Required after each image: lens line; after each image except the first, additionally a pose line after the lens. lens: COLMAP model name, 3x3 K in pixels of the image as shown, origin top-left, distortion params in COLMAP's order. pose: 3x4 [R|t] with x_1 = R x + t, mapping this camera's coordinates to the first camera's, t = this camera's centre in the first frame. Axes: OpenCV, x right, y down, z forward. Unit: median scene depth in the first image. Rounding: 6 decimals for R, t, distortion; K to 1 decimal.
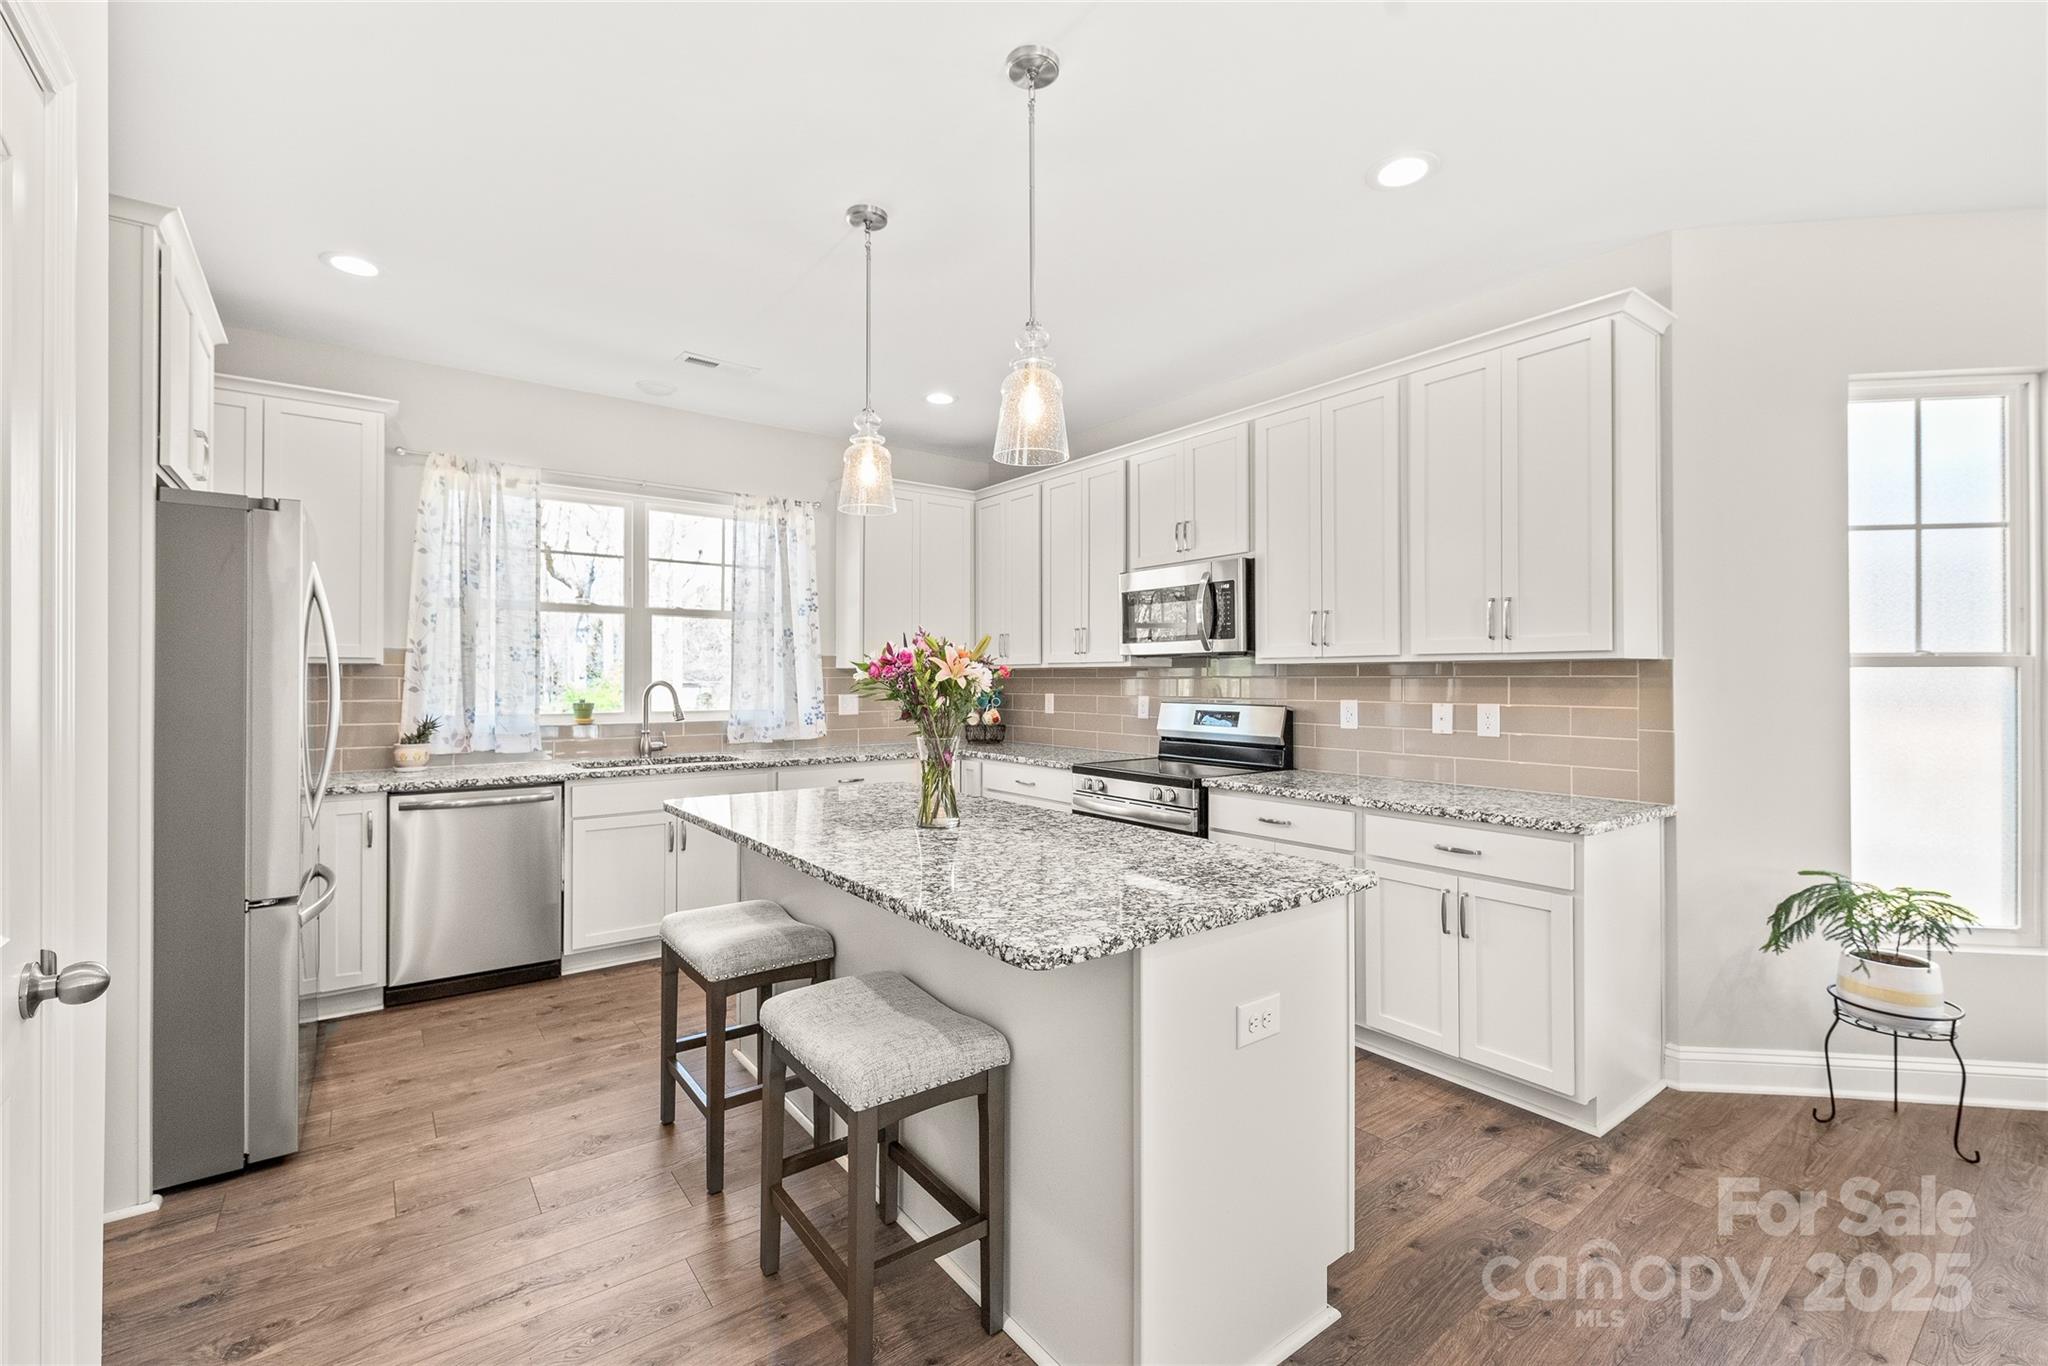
lens RADIAL K [[900.3, 0, 1036.3], [0, 900.3, 672.3], [0, 0, 1]] dist [-0.002020, -0.001446]
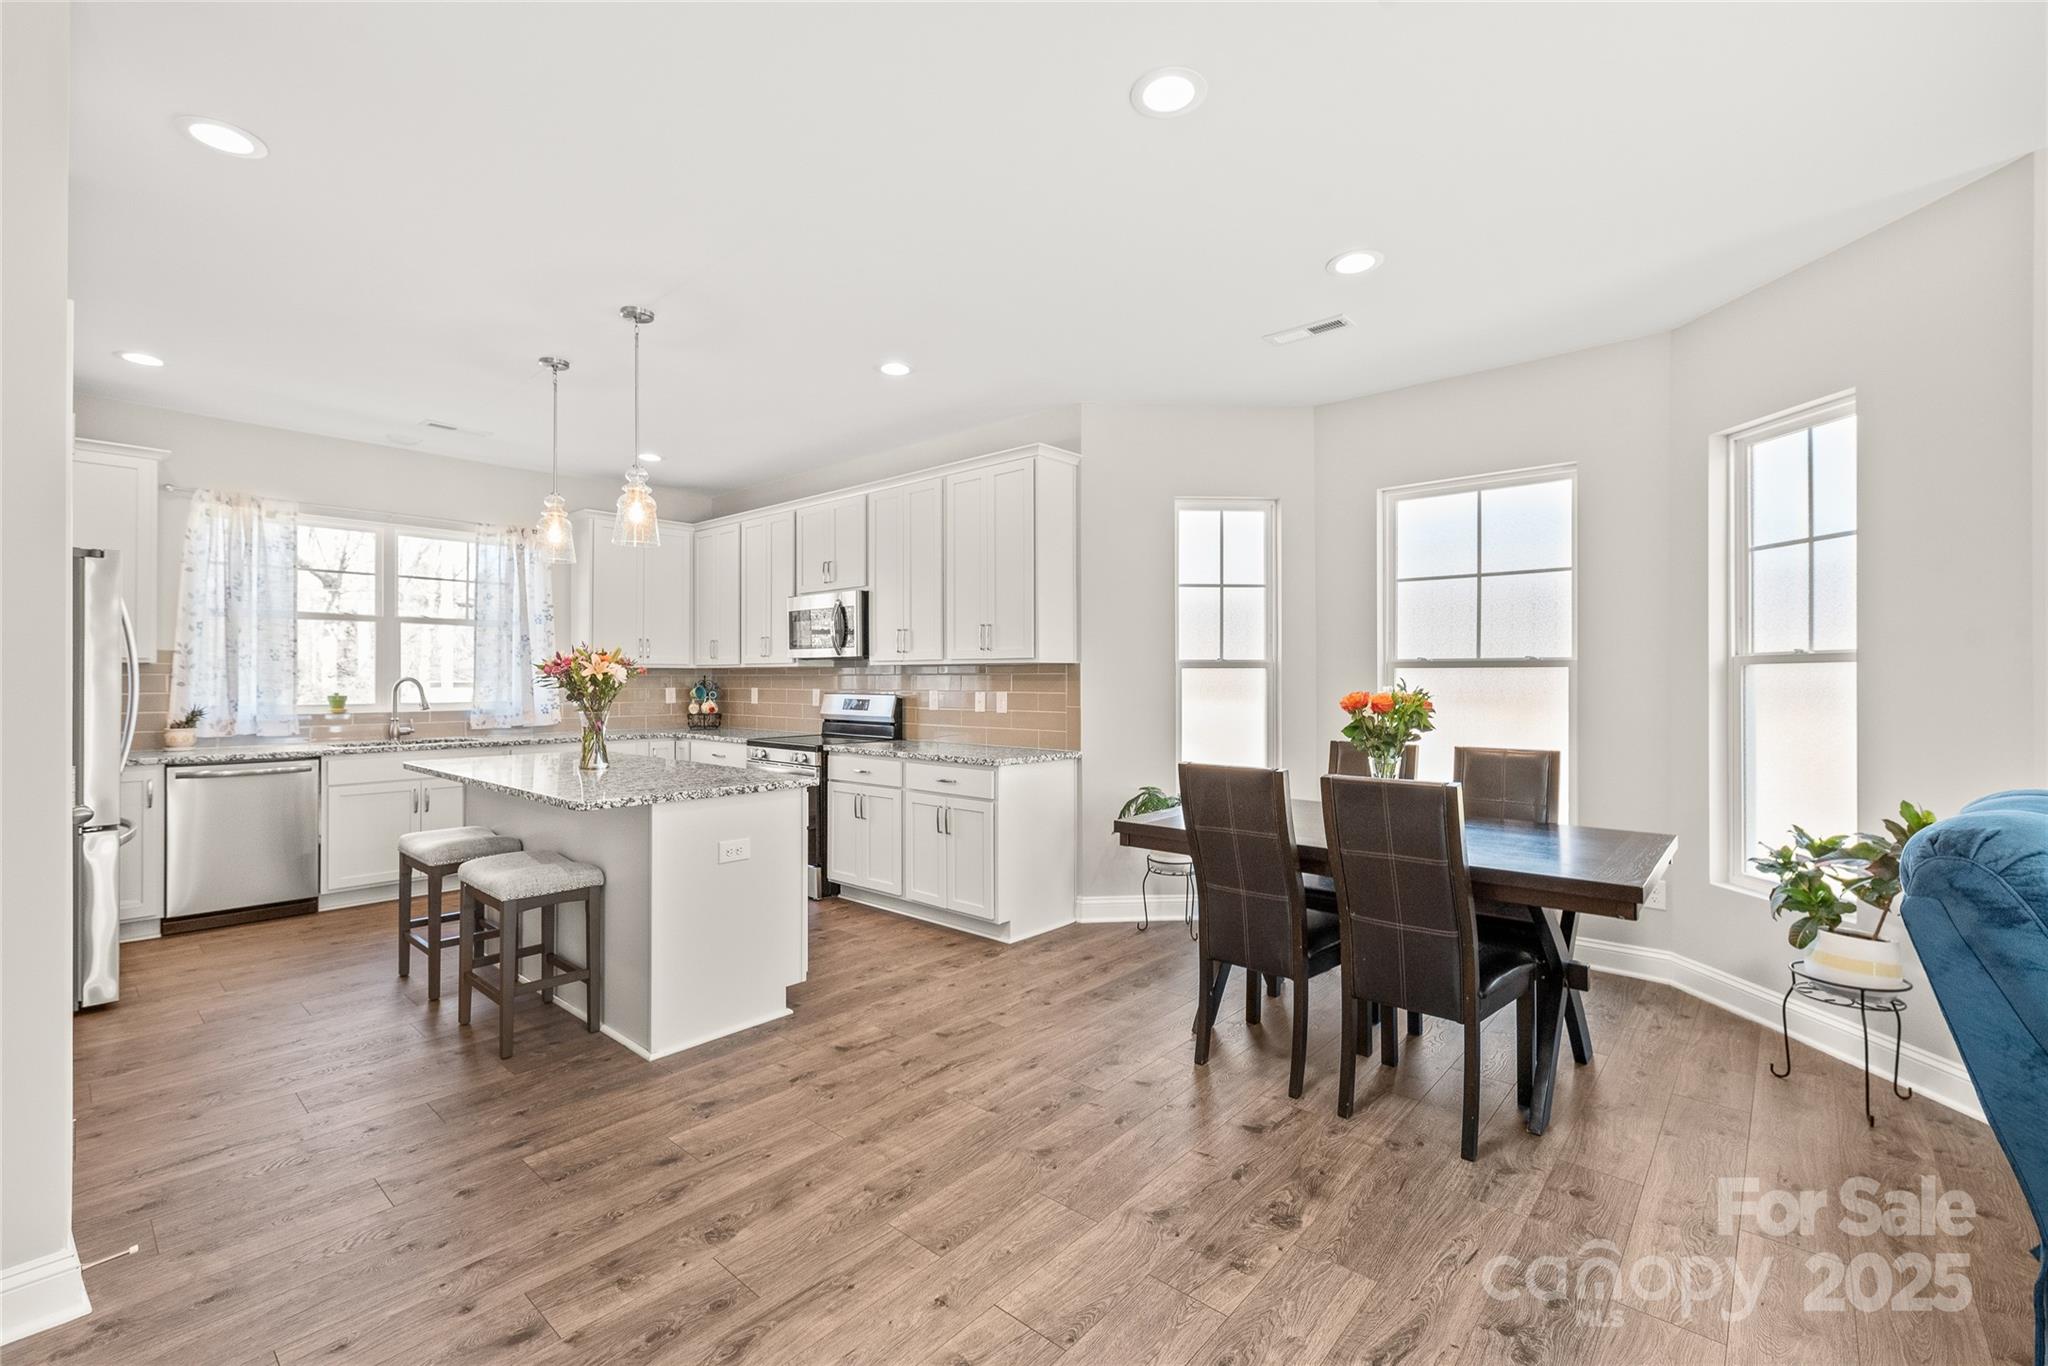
lens RADIAL K [[900.3, 0, 1021.5], [0, 900.3, 672.3], [0, 0, 1]] dist [-0.002020, -0.001446]
pose [[0.982373, 0.001235, 0.186927, 0.204267], [-0.001394, 0.999999, 0.000722, 0.000898], [-0.186925, -0.000970, 0.982374, -0.420783]]
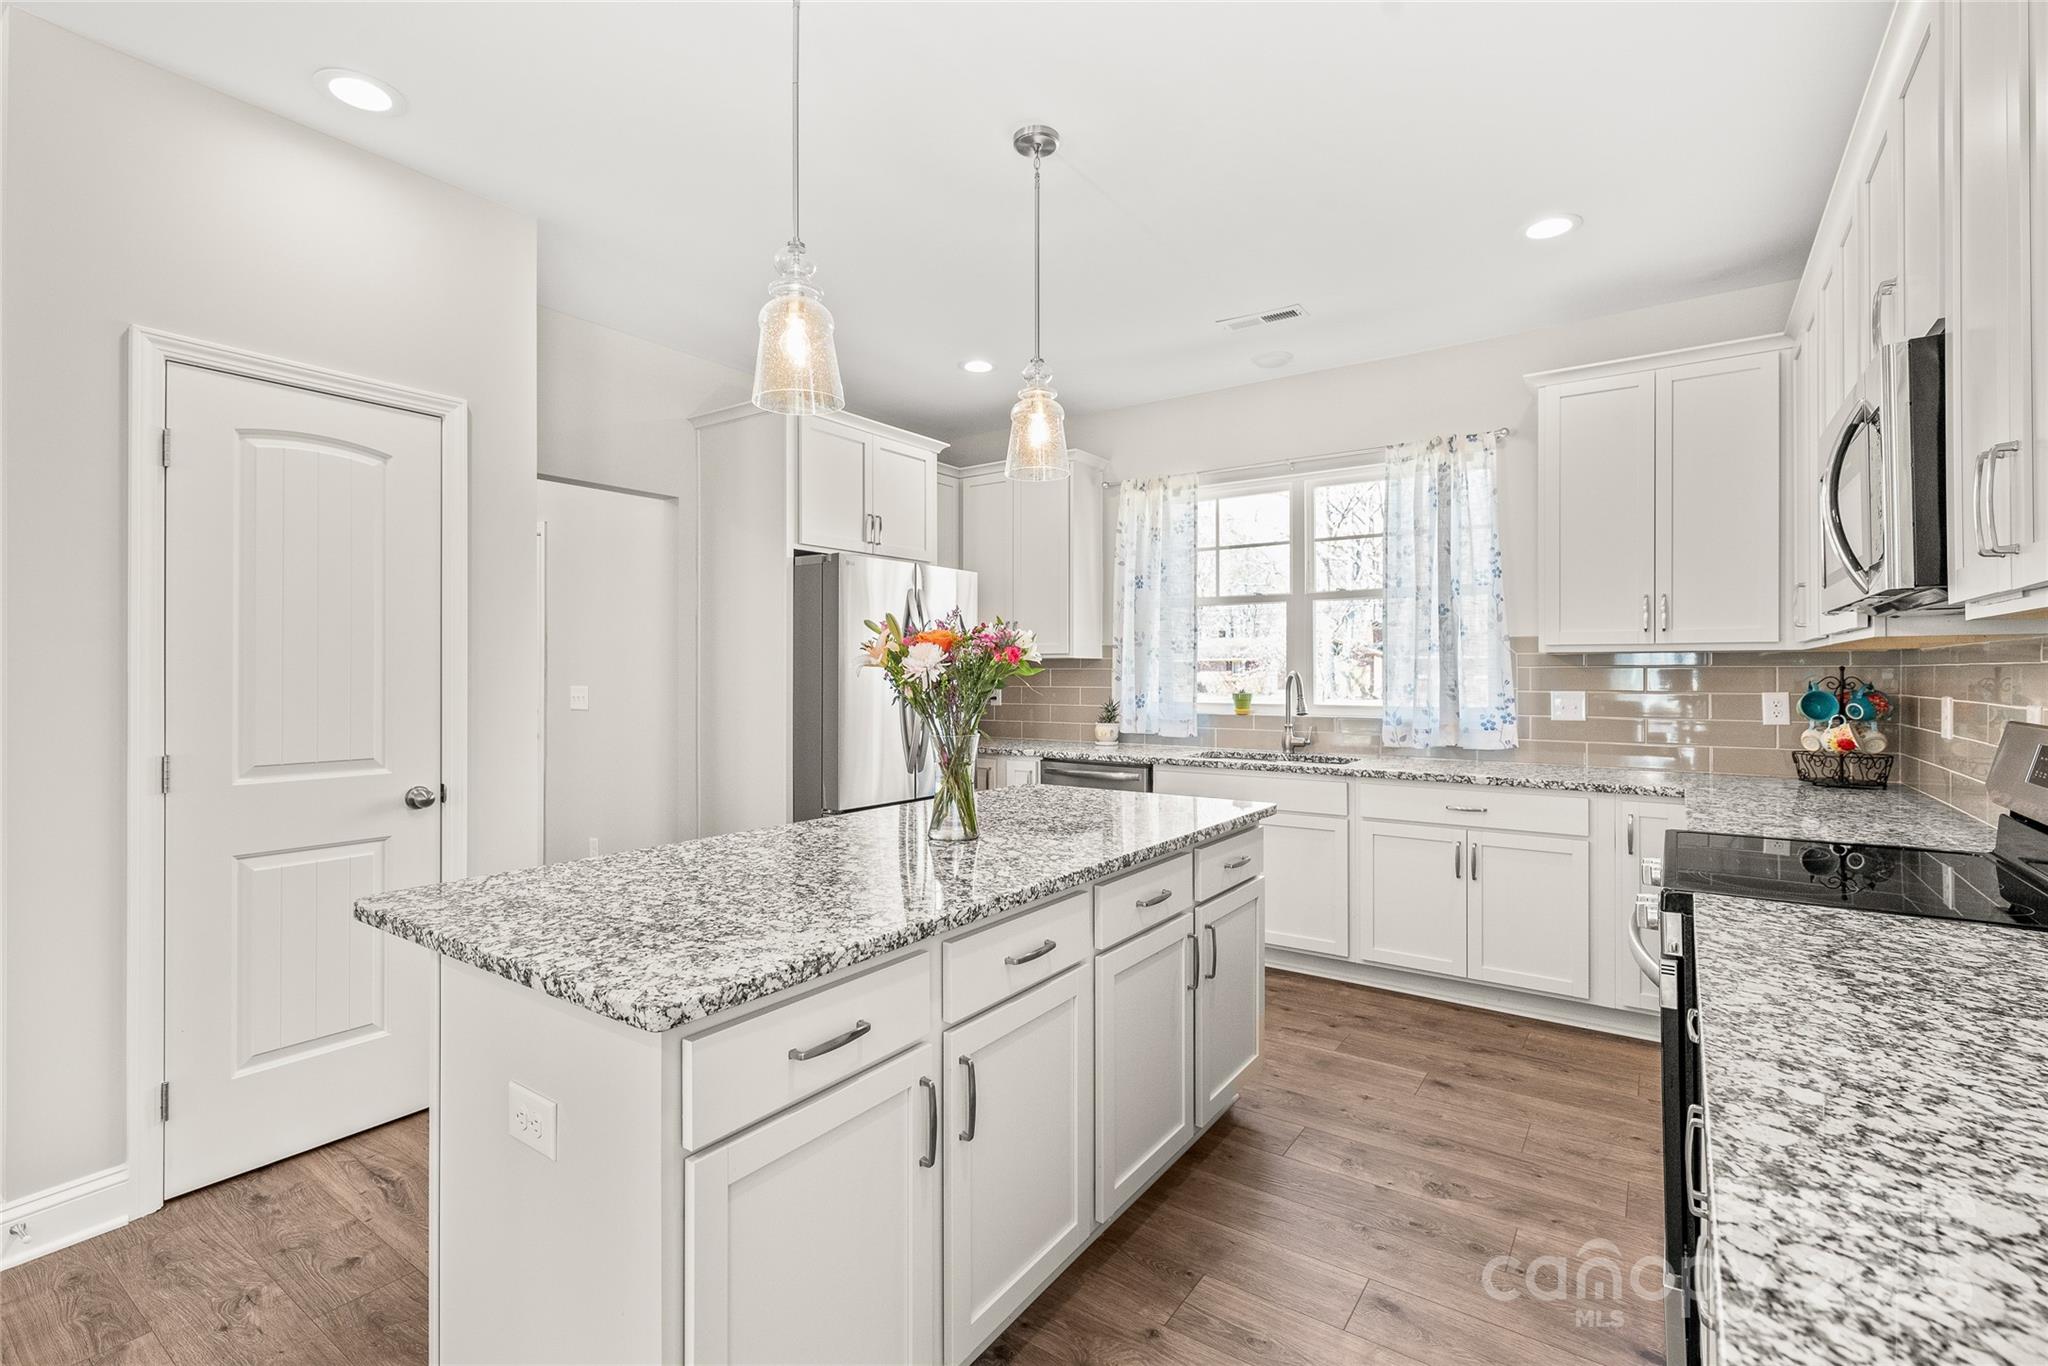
lens RADIAL K [[900.3, 0, 1032.7], [0, 900.3, 669.5], [0, 0, 1]] dist [-0.002020, -0.001446]
pose [[0.301485, -0.004751, -0.953459, 0.458568], [0.005910, 0.999978, -0.003114, 0.010648], [0.953452, -0.004696, 0.301507, 0.552111]]
